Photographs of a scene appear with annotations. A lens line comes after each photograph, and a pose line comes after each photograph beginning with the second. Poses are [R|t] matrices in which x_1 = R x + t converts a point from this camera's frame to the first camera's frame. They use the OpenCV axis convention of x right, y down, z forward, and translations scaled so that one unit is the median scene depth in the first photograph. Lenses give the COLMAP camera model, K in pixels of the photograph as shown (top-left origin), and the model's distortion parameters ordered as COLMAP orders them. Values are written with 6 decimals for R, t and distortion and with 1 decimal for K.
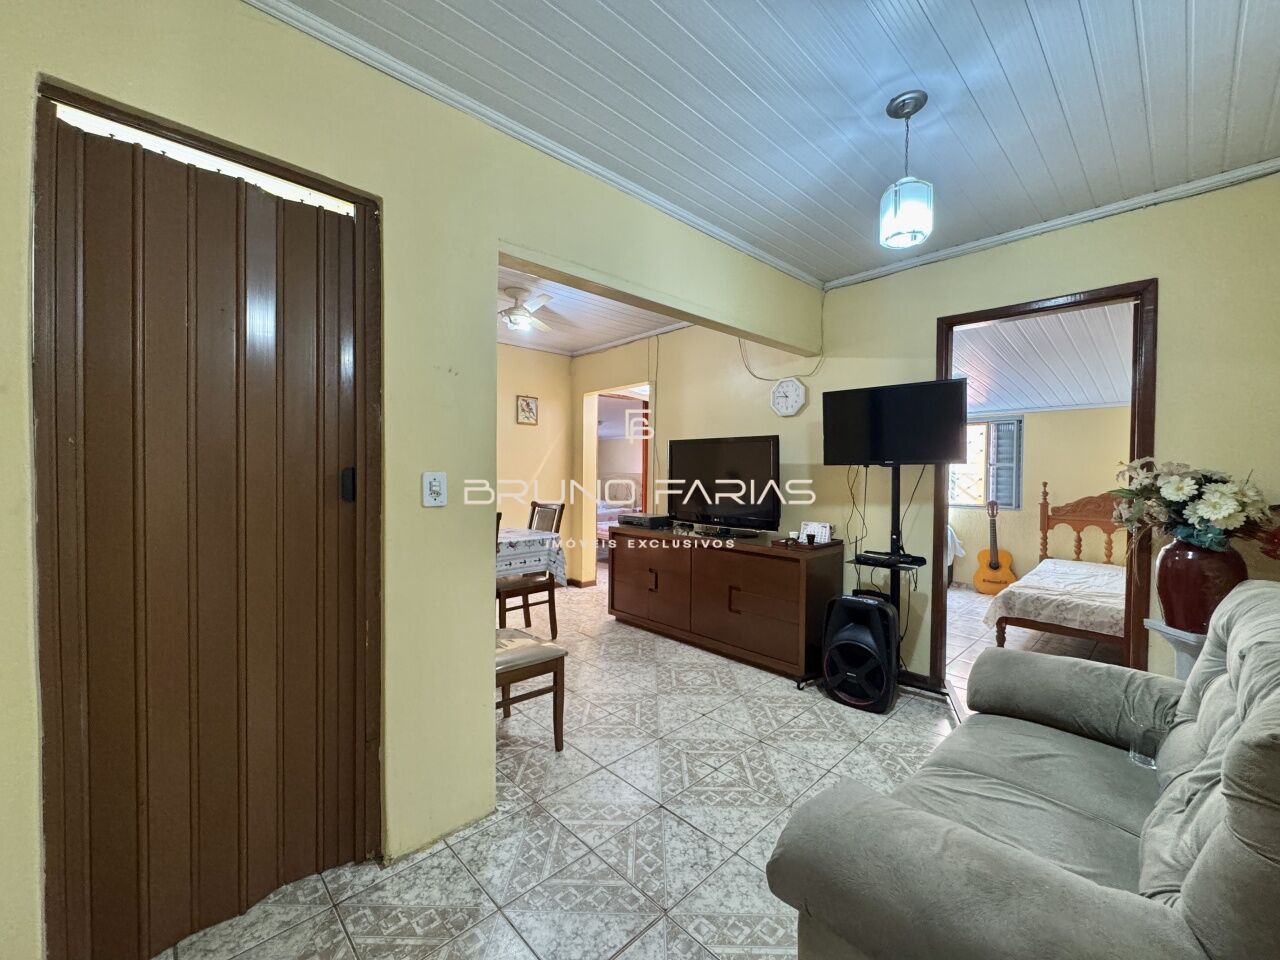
lens RADIAL K [[510.4, 0, 642.2], [0, 510.4, 480.0], [0, 0, 1]] dist [-0.004234, 0.000623]
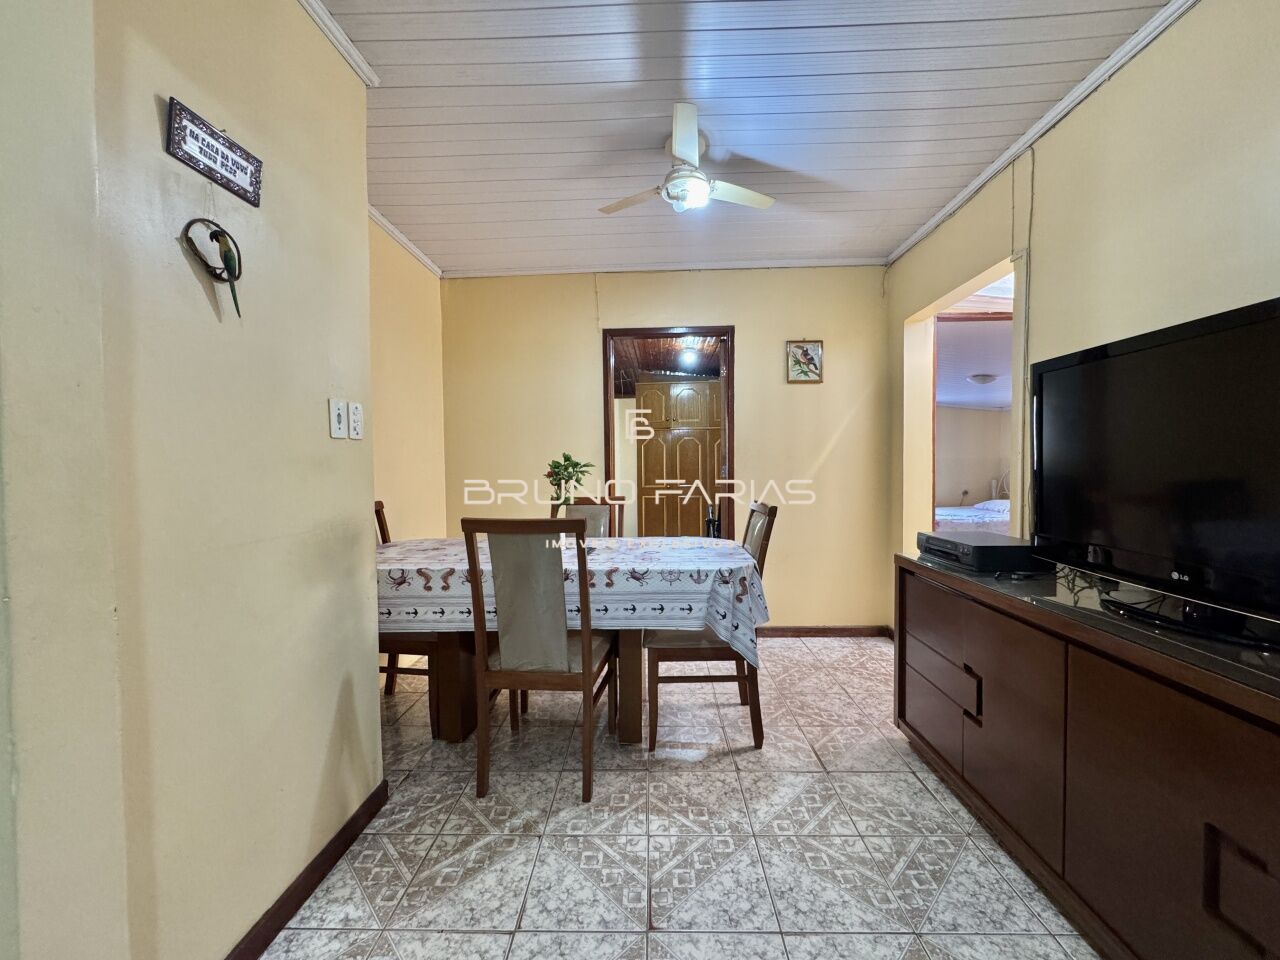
lens RADIAL K [[510.4, 0, 636.4], [0, 510.4, 479.3], [0, 0, 1]] dist [-0.004234, 0.000623]
pose [[0.699729, 0.002123, -0.714405, 0.203733], [0.006729, 0.999932, 0.009563, 0.017842], [0.714376, -0.011499, 0.699667, 0.797425]]
